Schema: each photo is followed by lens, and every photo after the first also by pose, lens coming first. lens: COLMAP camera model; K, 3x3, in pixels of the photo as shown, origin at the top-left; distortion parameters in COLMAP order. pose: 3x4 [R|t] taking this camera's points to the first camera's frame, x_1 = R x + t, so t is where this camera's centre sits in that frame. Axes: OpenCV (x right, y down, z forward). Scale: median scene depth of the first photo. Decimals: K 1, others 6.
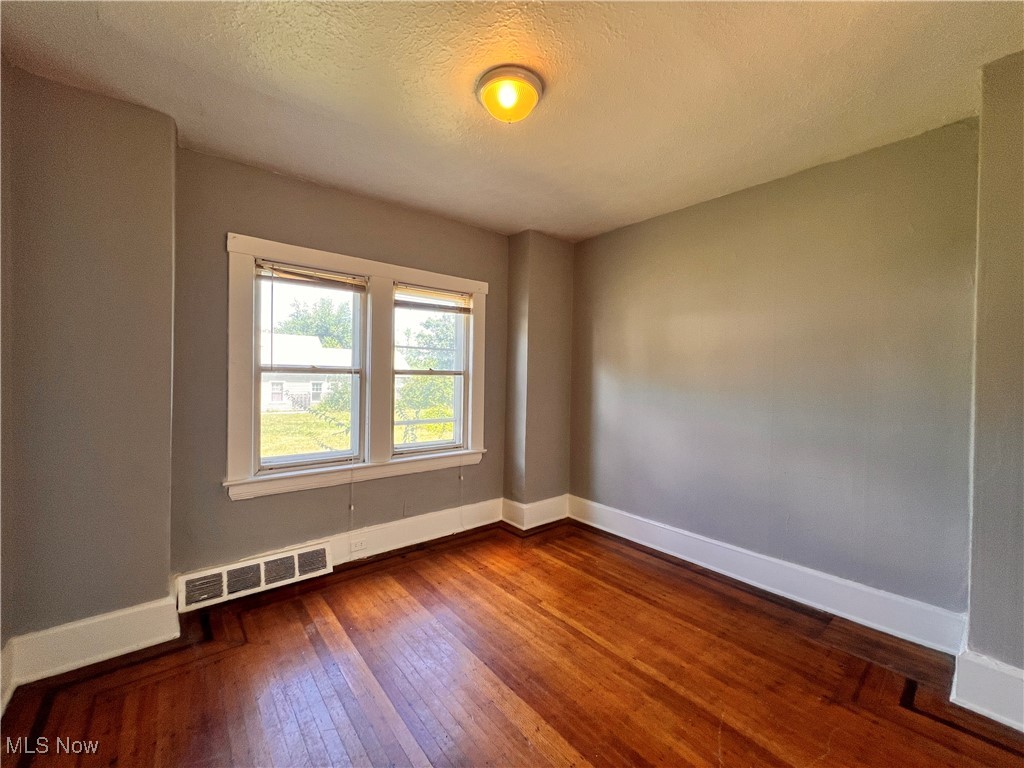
lens RADIAL K [[412.0, 0, 511.2], [0, 412.0, 384.7], [0, 0, 1]] dist [-0.004062, 0.001390]
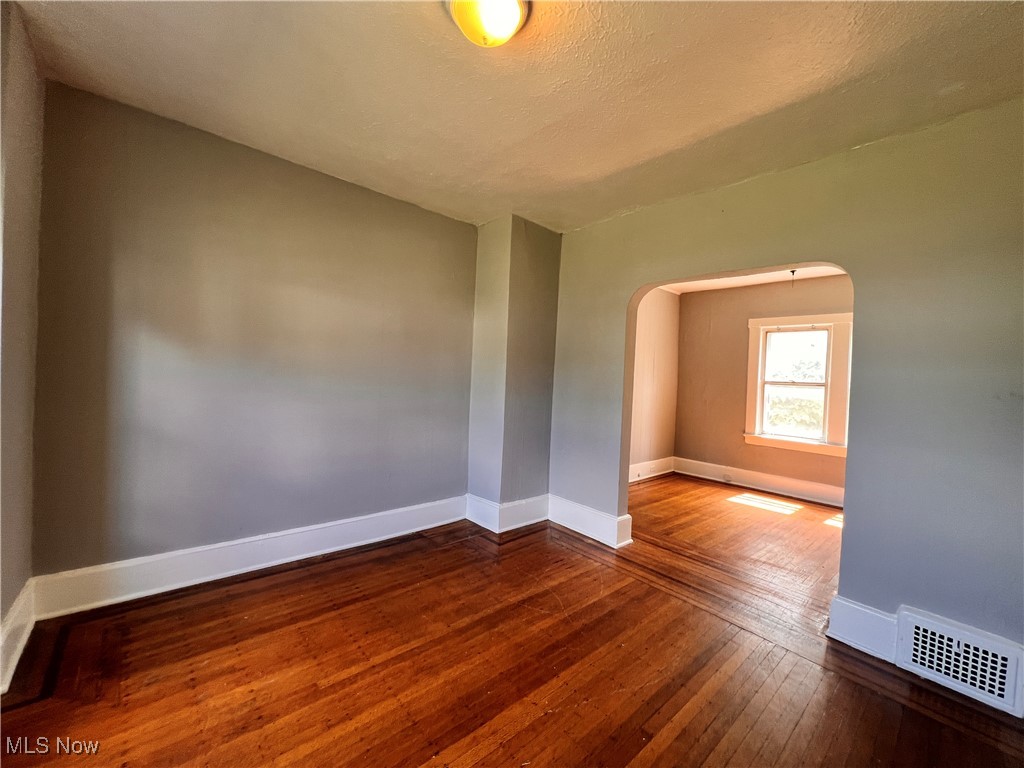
lens RADIAL K [[412.0, 0, 511.6], [0, 412.0, 386.1], [0, 0, 1]] dist [-0.004062, 0.001390]
pose [[-0.032314, -0.040836, 0.998643, -0.538591], [-0.028019, 0.998809, 0.039936, -0.008085], [-0.999085, -0.026691, -0.033420, 0.631538]]
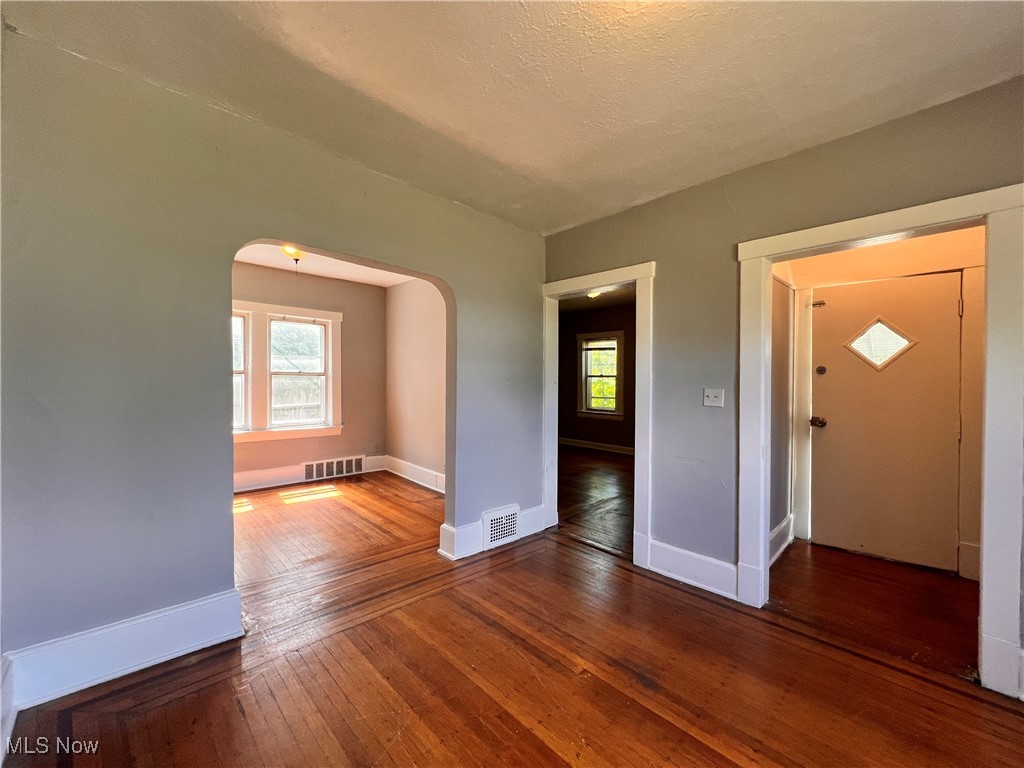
lens RADIAL K [[412.0, 0, 513.4], [0, 412.0, 384.0], [0, 0, 1]] dist [-0.004062, 0.001390]
pose [[-0.996361, -0.025531, -0.081316, 0.171261], [-0.027243, 0.999429, 0.020012, 0.001560], [0.080759, 0.022154, -0.996487, 1.062940]]
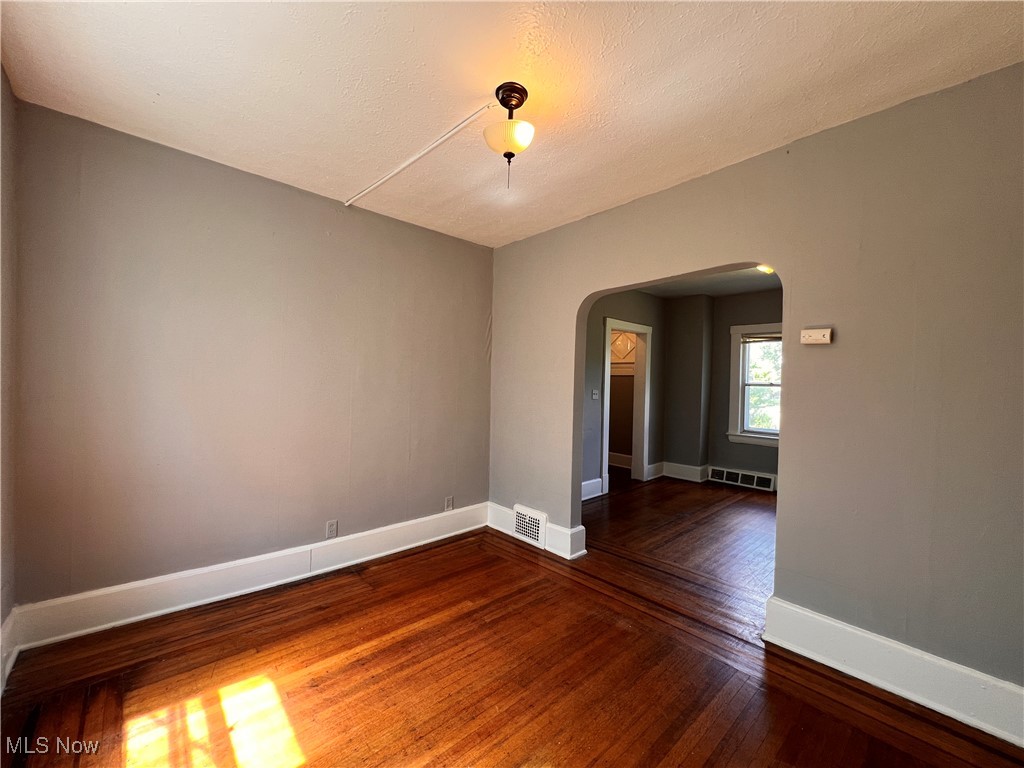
lens RADIAL K [[412.0, 0, 510.2], [0, 412.0, 382.4], [0, 0, 1]] dist [-0.004062, 0.001390]
pose [[0.053503, -0.006461, -0.998547, 1.418569], [-0.037929, 0.999244, -0.008498, 0.015750], [0.997847, 0.038329, 0.053217, -0.329620]]
